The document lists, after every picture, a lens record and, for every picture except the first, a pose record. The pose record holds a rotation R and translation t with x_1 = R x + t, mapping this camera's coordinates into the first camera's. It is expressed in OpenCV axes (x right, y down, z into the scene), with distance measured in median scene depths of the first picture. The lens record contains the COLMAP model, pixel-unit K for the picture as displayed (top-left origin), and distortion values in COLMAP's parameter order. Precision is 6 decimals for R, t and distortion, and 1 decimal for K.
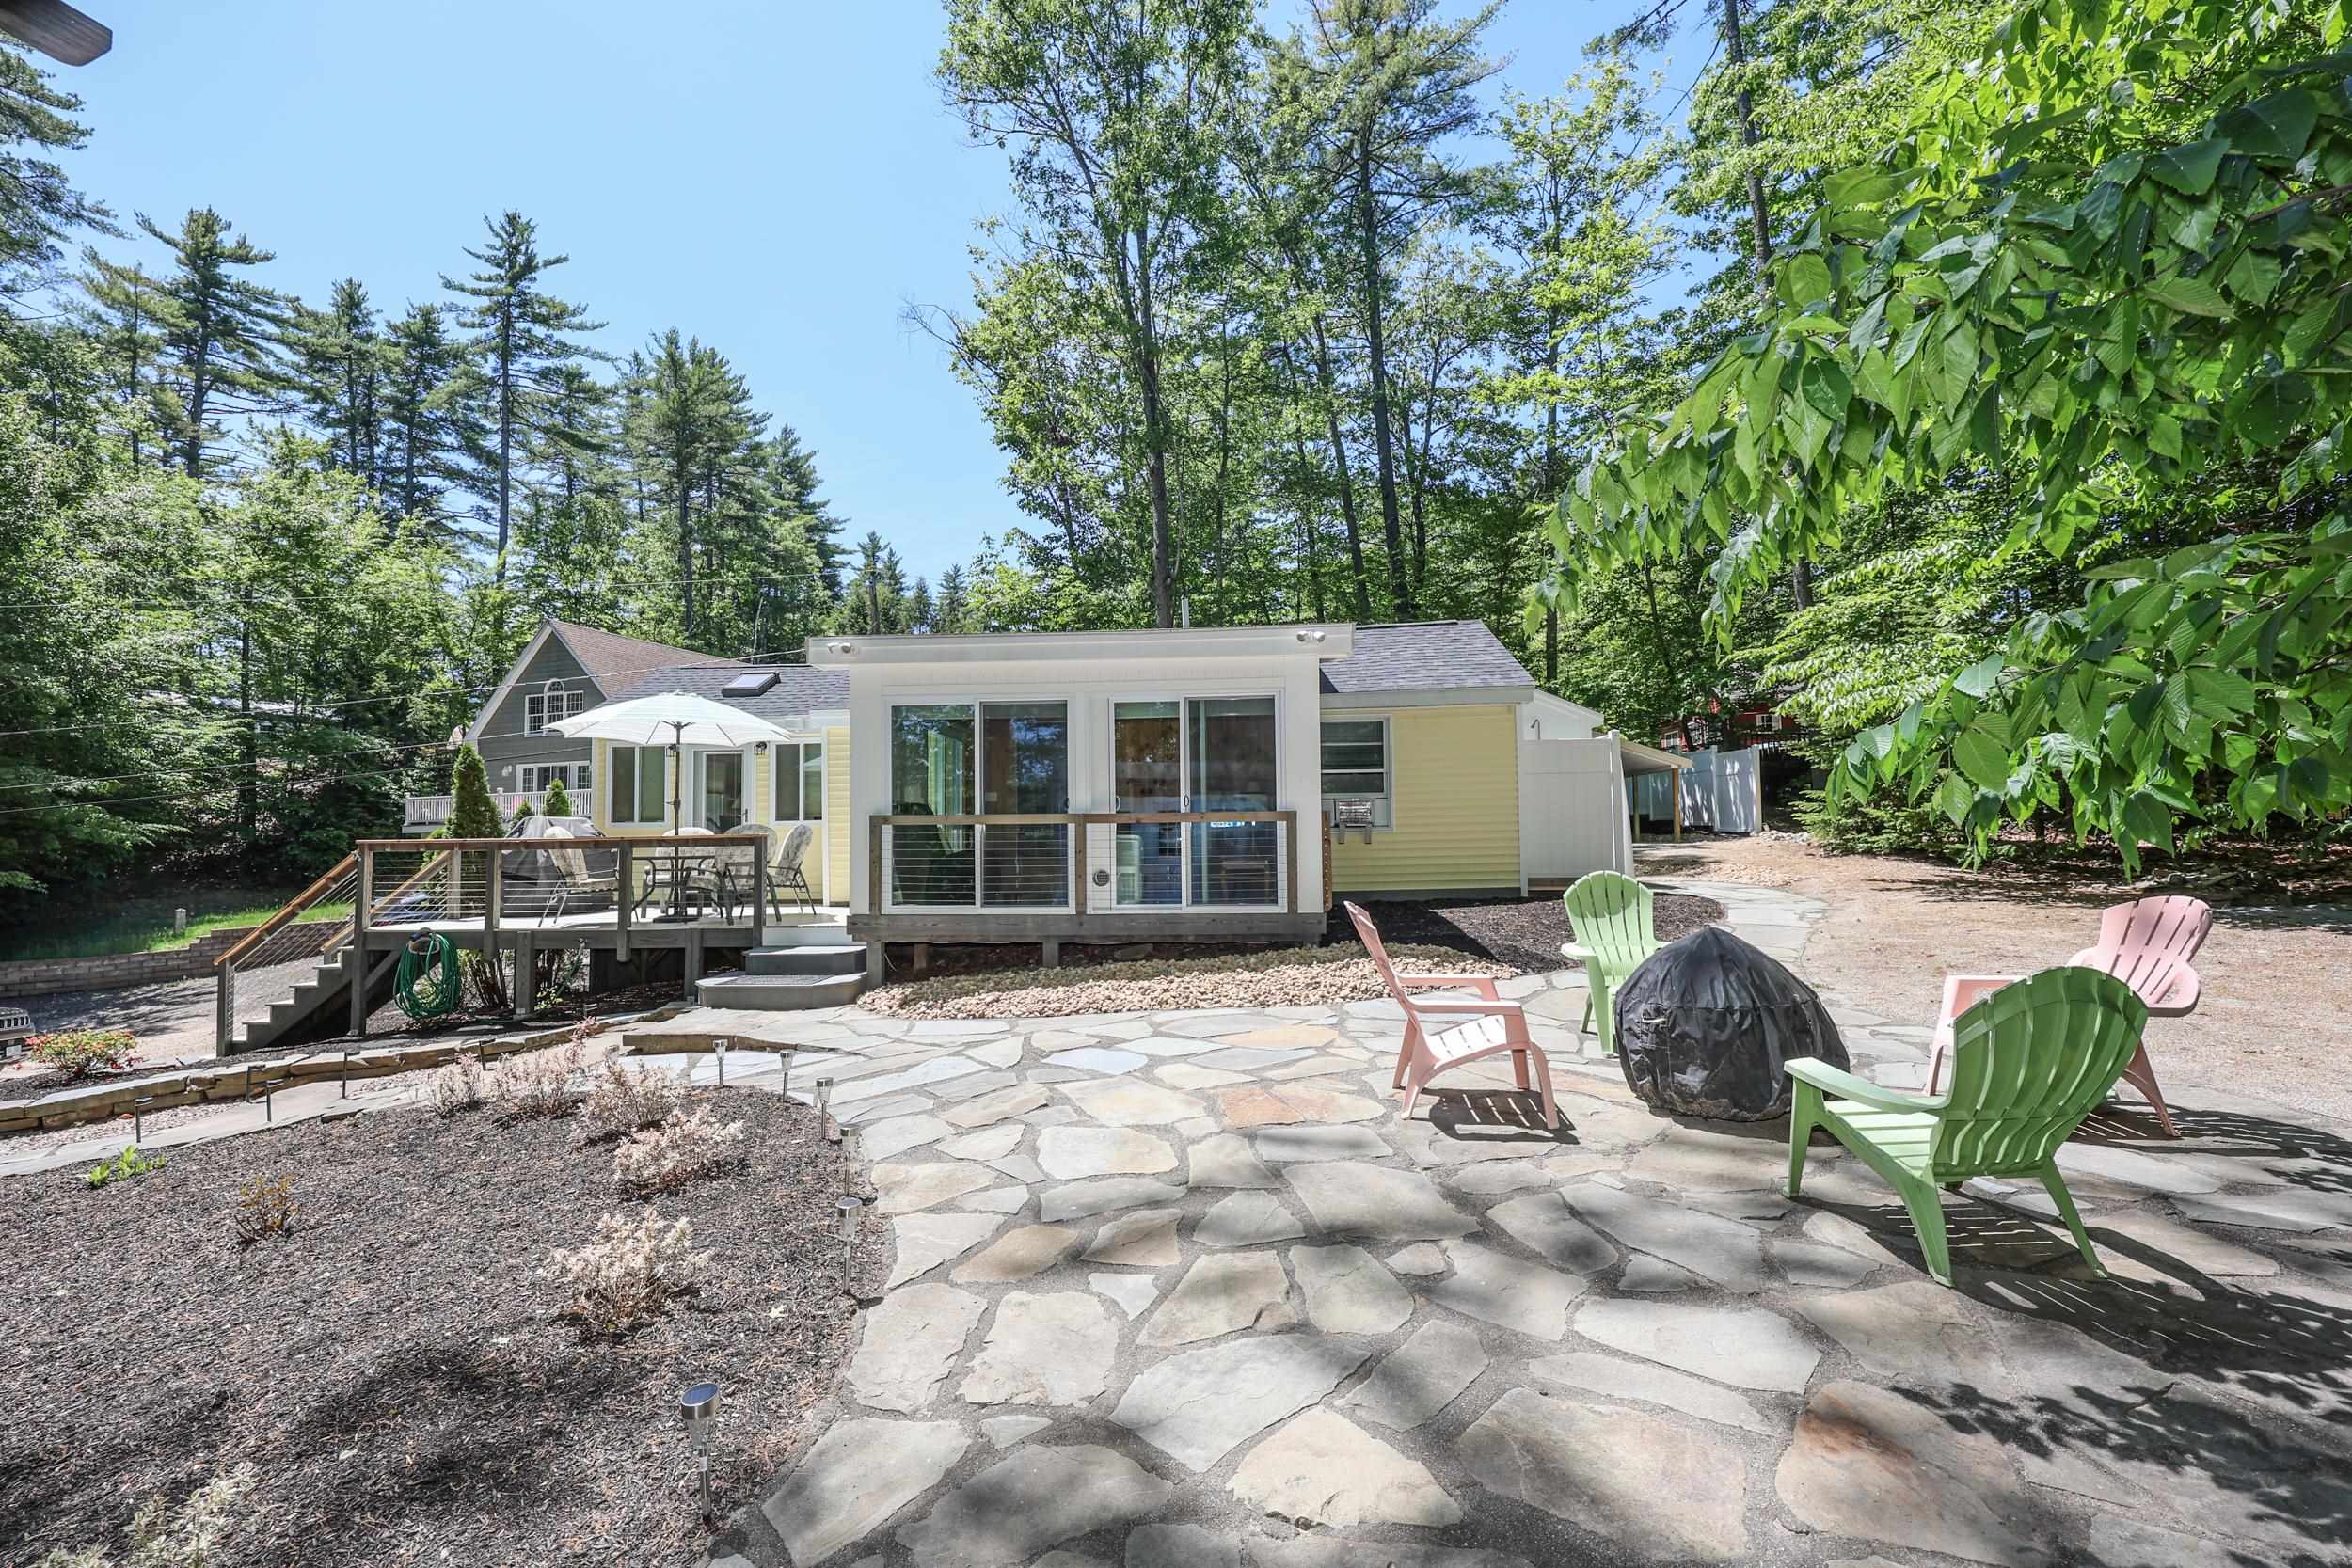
lens RADIAL K [[977.8, 0, 1208.5], [0, 977.8, 797.5], [0, 0, 1]] dist [0.002152, 0.000344]
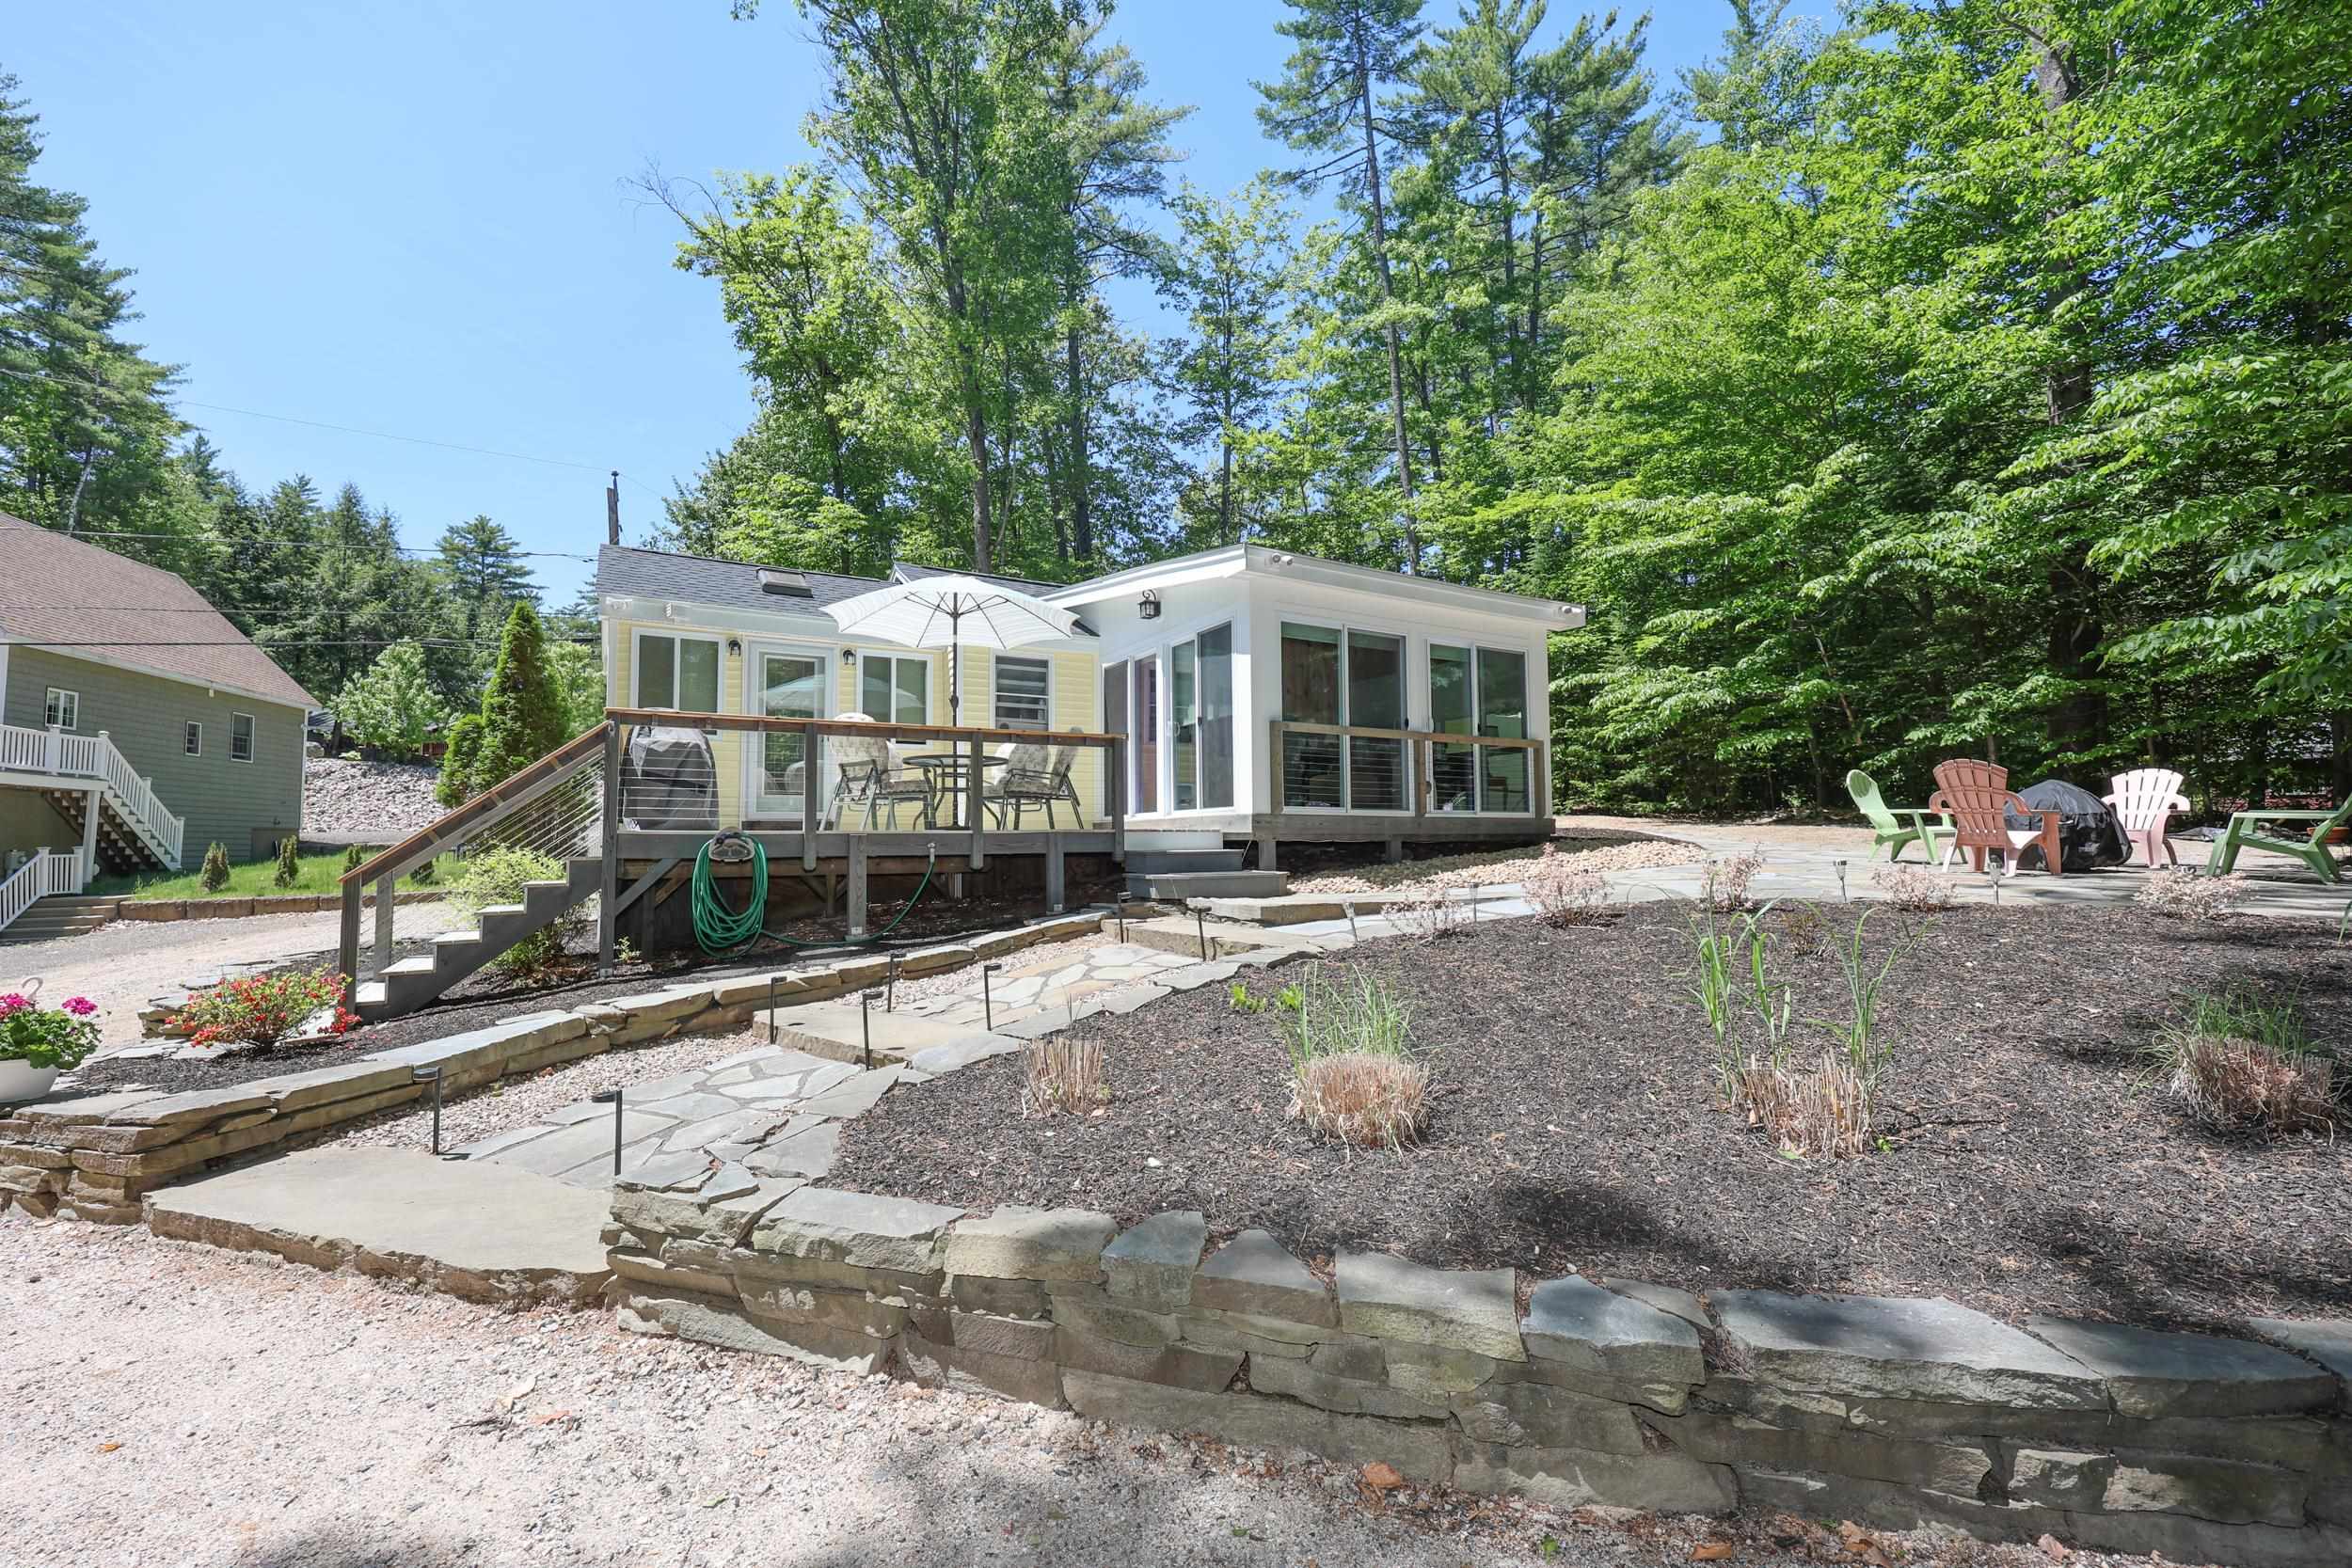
lens RADIAL K [[974.9, 0, 1176.0], [0, 974.9, 784.0], [0, 0, 1]] dist [-0.000382, 0.000002]
pose [[0.832916, 0.039401, 0.551995, -0.277027], [-0.020232, 0.998963, -0.040777, 0.036538], [-0.553030, 0.022796, 0.832849, 0.051353]]
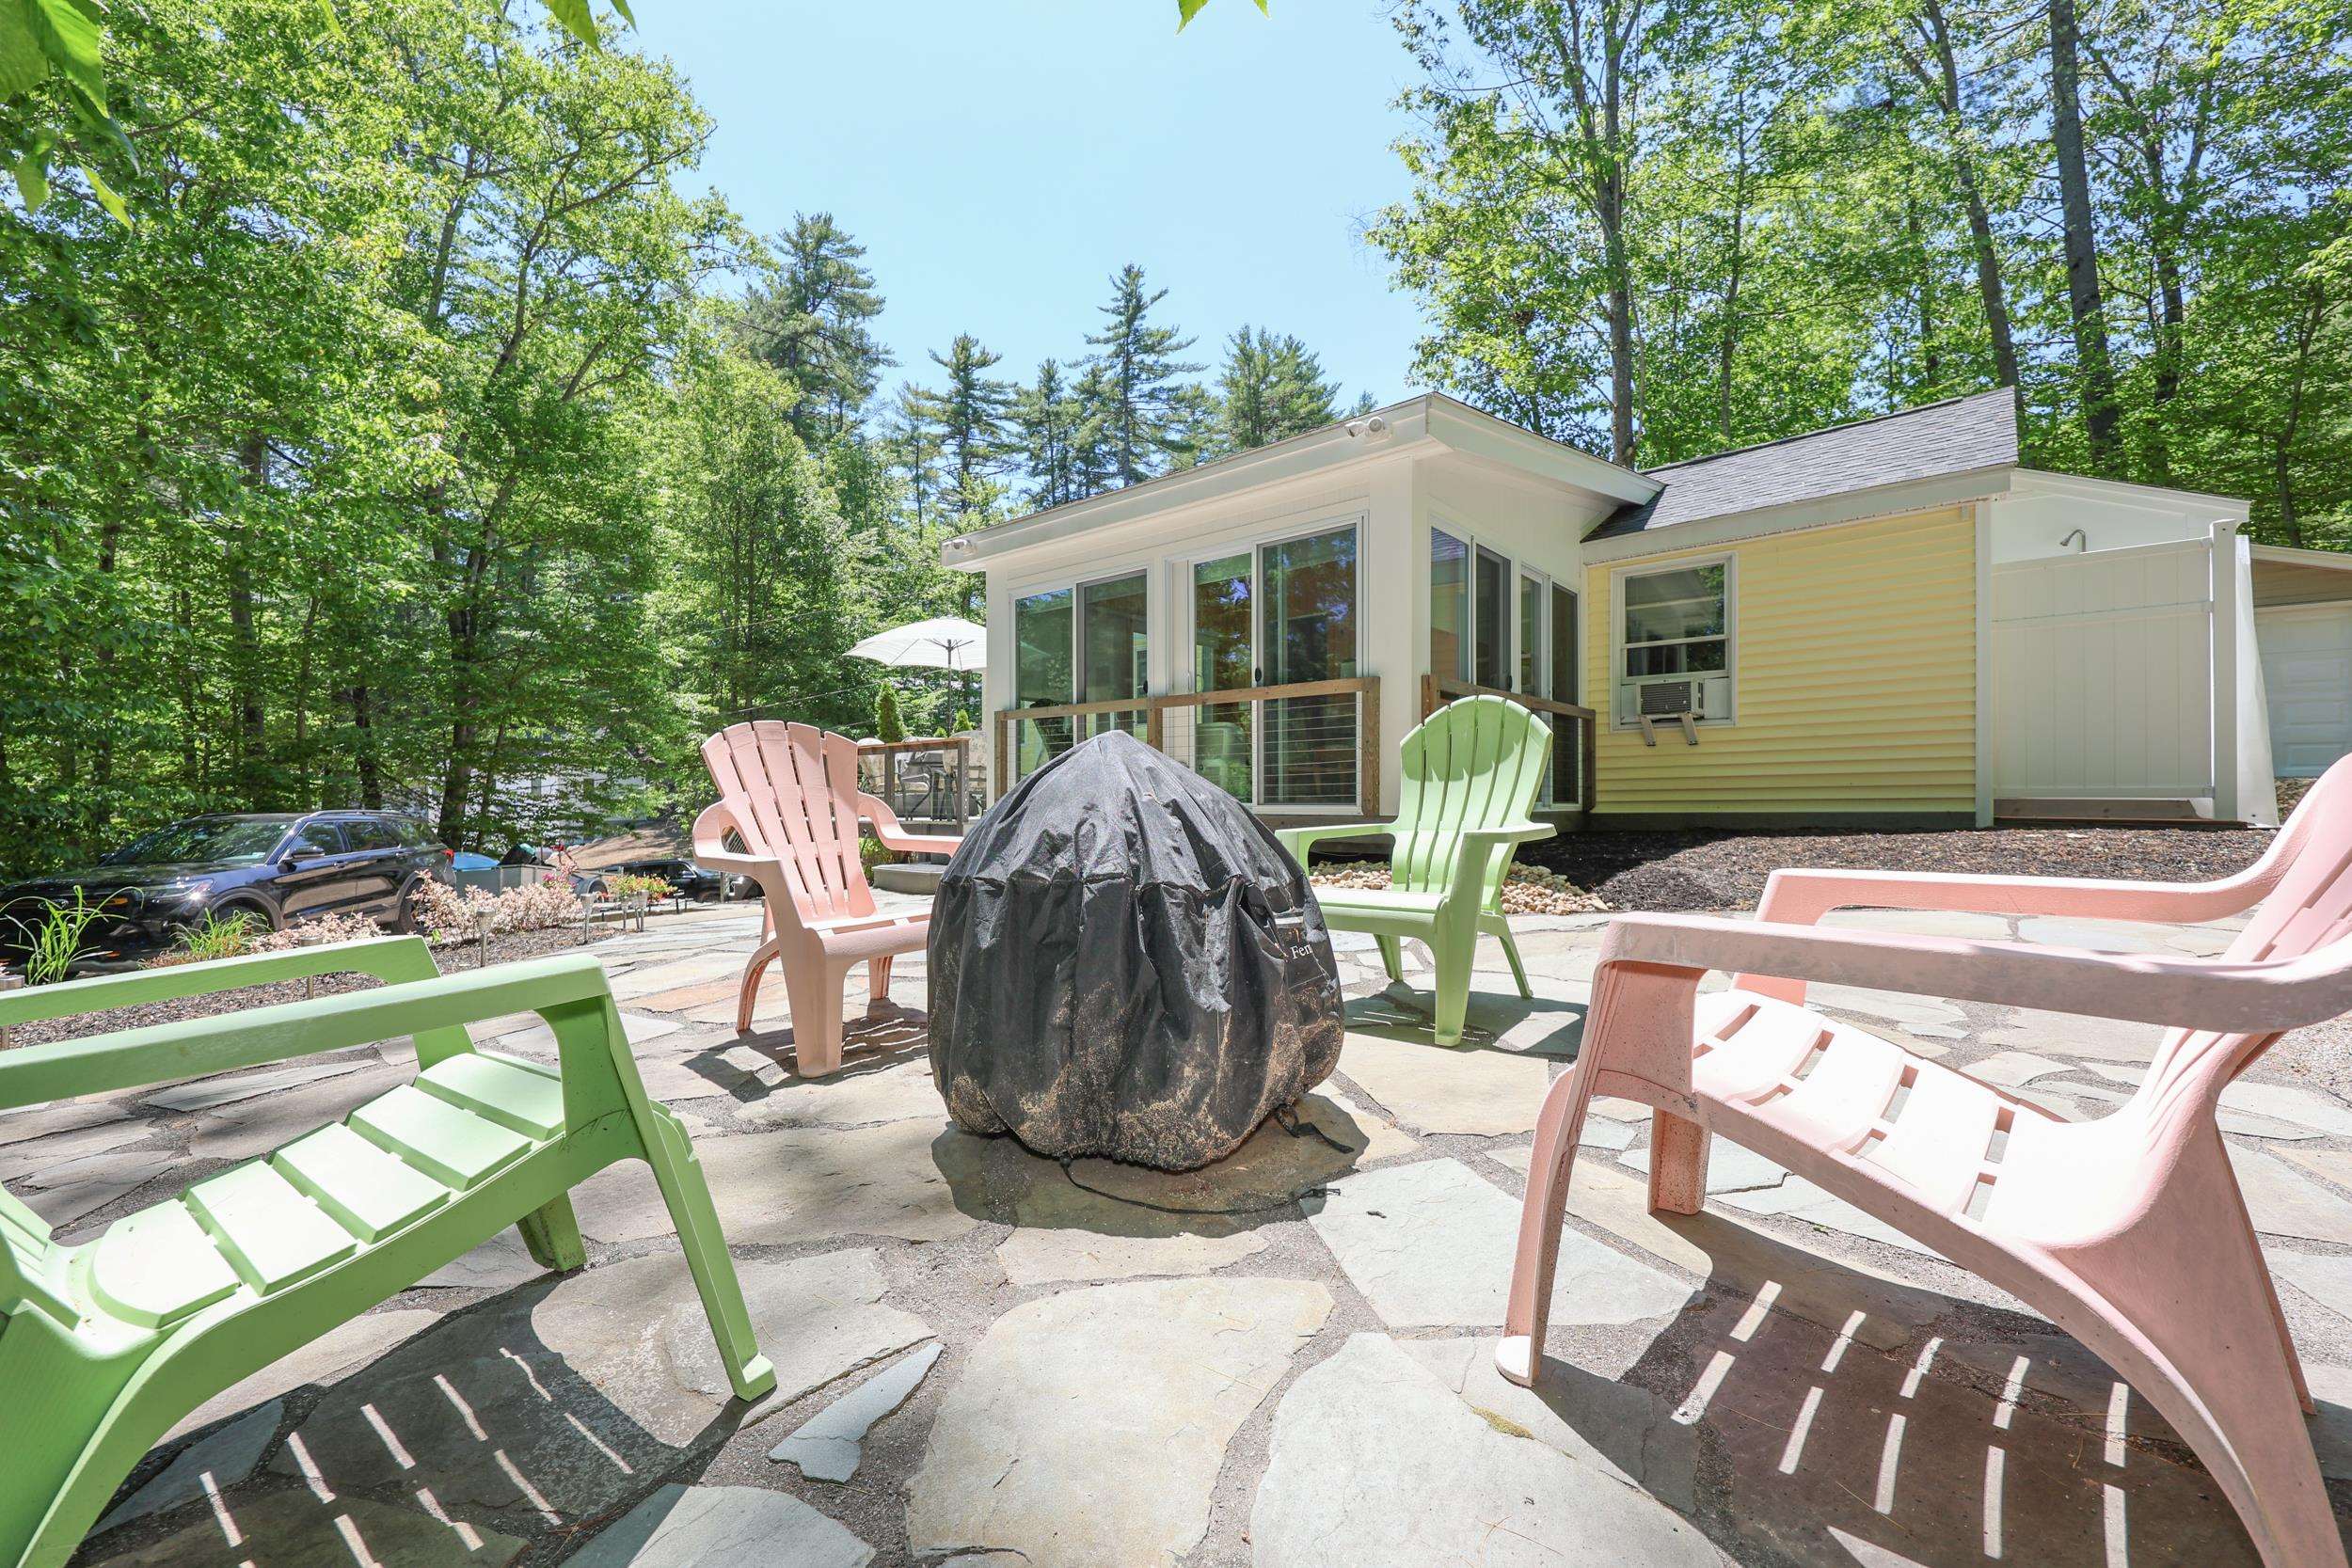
lens RADIAL K [[977.8, 0, 1208.5], [0, 977.8, 797.5], [0, 0, 1]] dist [0.002152, 0.000344]
pose [[0.785620, 0.010013, -0.618629, 0.120331], [0.012095, 0.999429, 0.031535, 0.021623], [0.618592, -0.032257, 0.785050, 0.092701]]
